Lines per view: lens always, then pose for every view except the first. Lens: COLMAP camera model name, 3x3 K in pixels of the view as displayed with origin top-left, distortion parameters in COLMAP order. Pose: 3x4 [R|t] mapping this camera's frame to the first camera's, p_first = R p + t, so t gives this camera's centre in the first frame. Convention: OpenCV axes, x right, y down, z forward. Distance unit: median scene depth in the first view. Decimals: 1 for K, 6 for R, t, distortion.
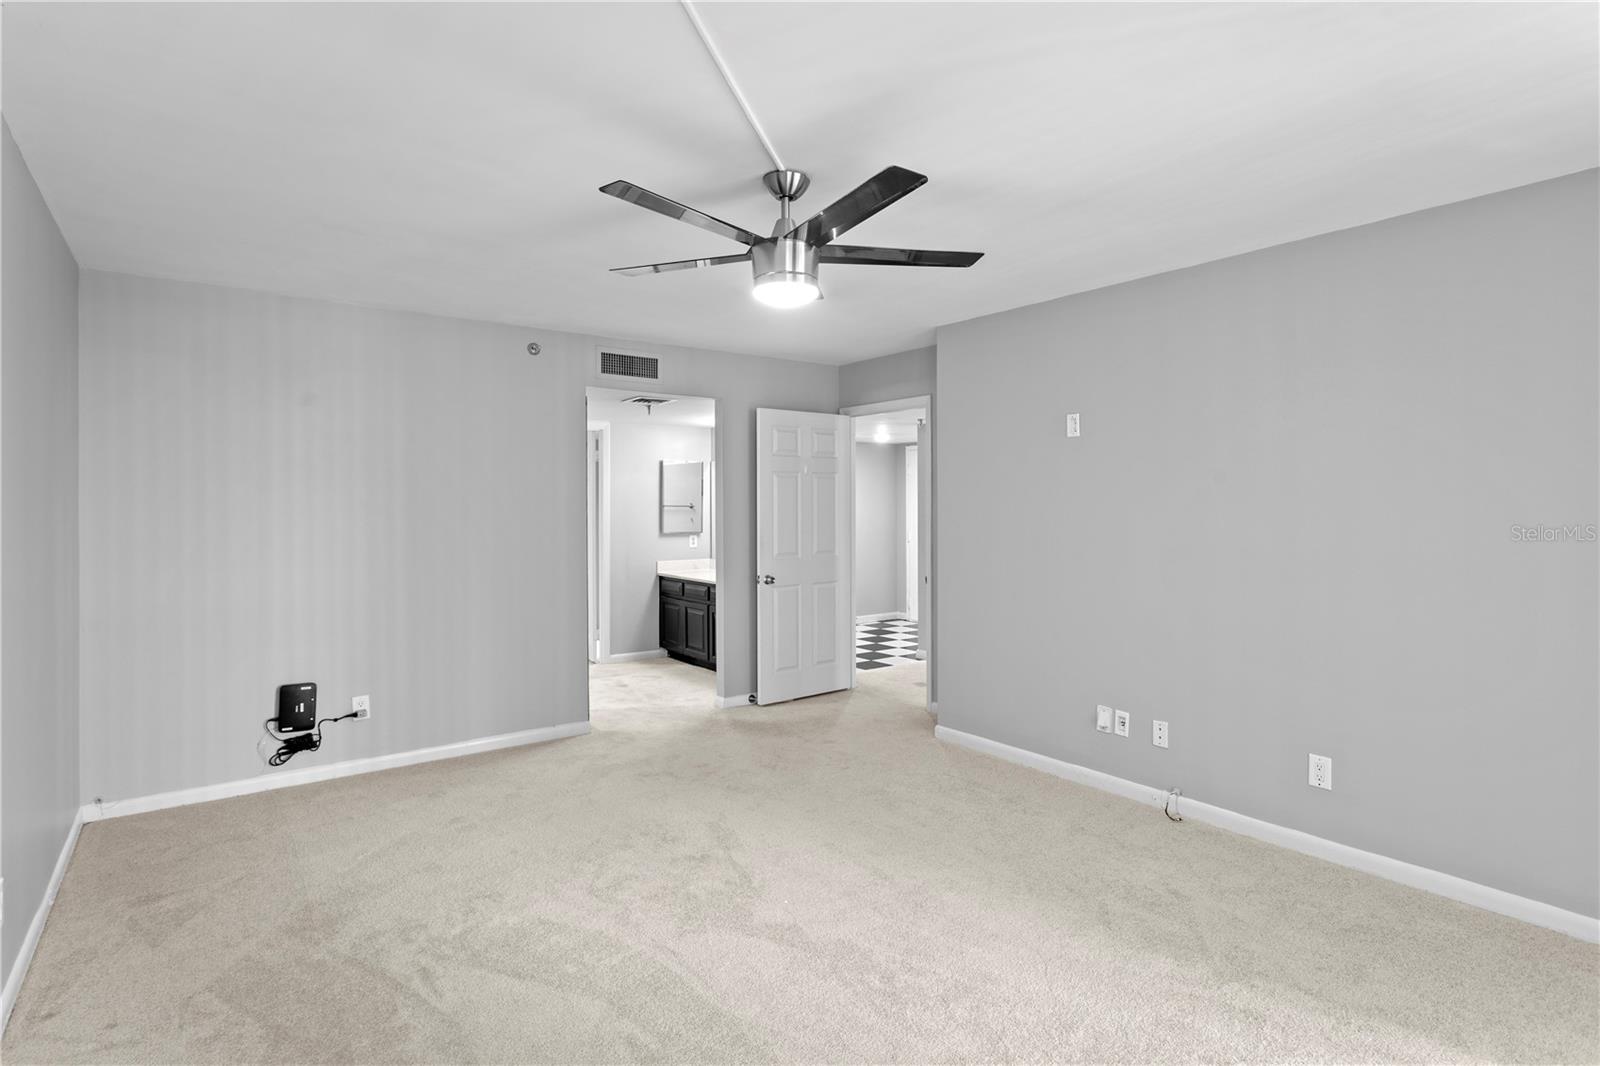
lens RADIAL K [[789.6, 0, 812.6], [0, 789.6, 521.4], [0, 0, 1]] dist [-0.006463, 0.001599]
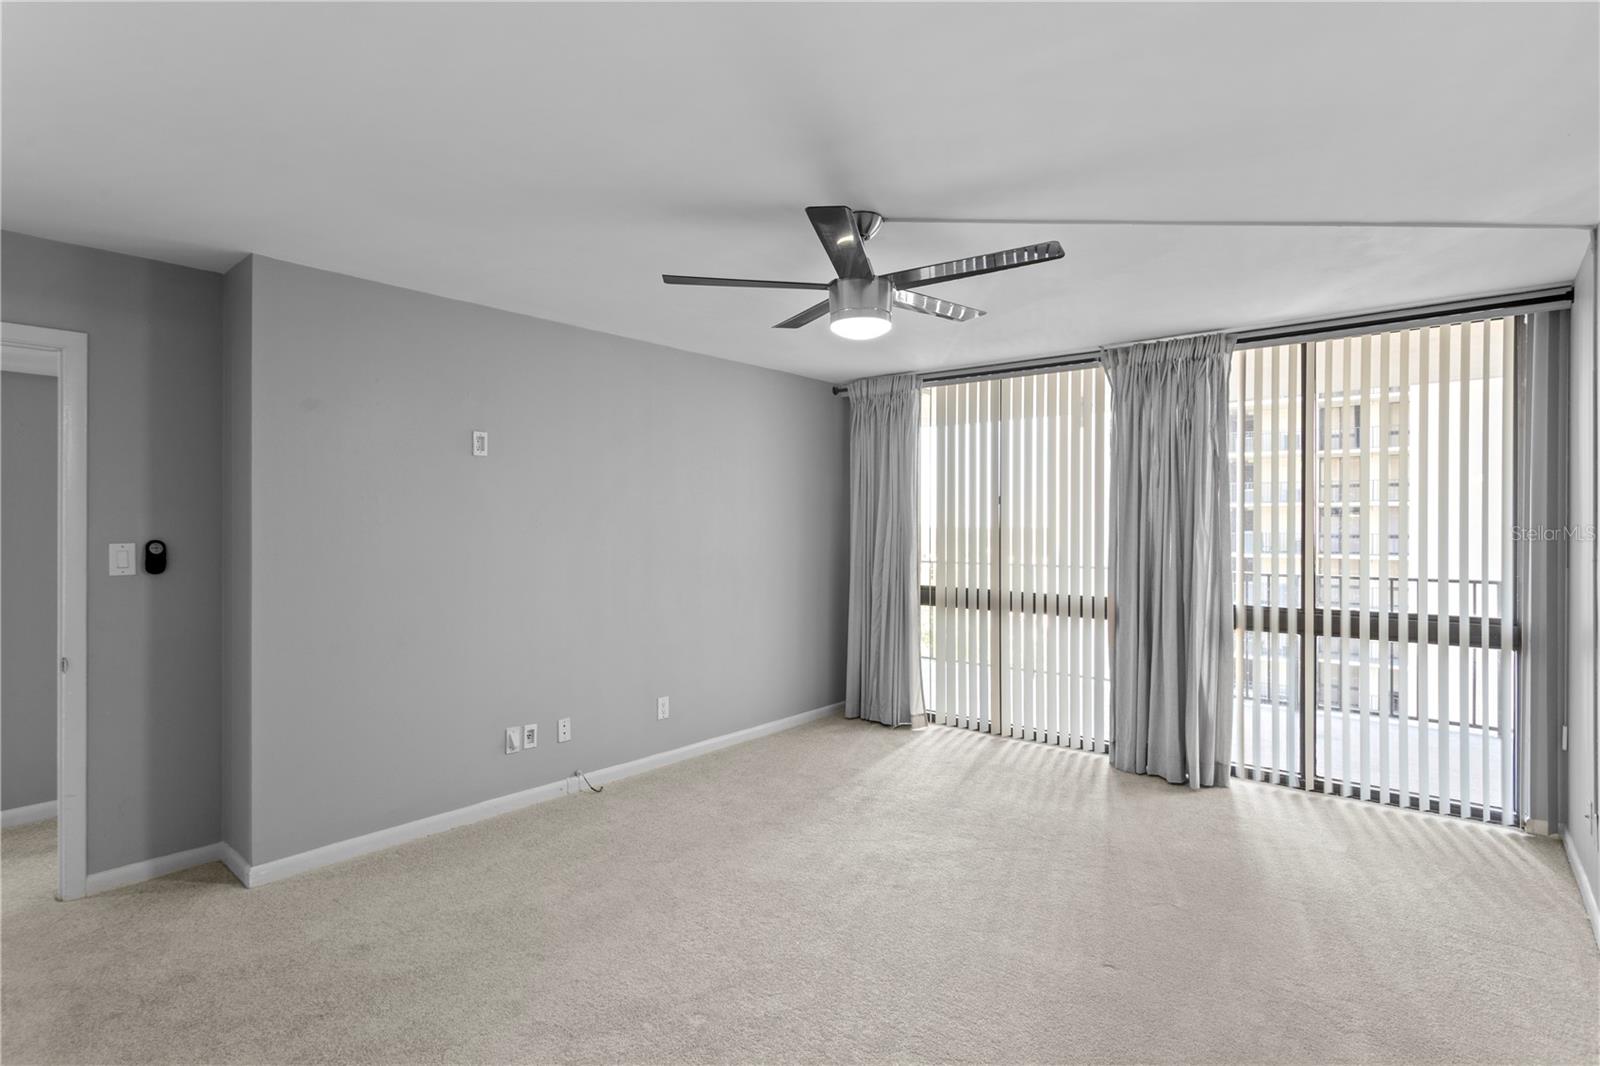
lens RADIAL K [[789.6, 0, 812.6], [0, 789.6, 521.4], [0, 0, 1]] dist [-0.006463, 0.001599]
pose [[-0.220917, 0.001095, 0.975292, -0.749761], [0.013772, 0.999903, 0.001996, -0.027773], [-0.975195, 0.013873, -0.220910, 0.906624]]
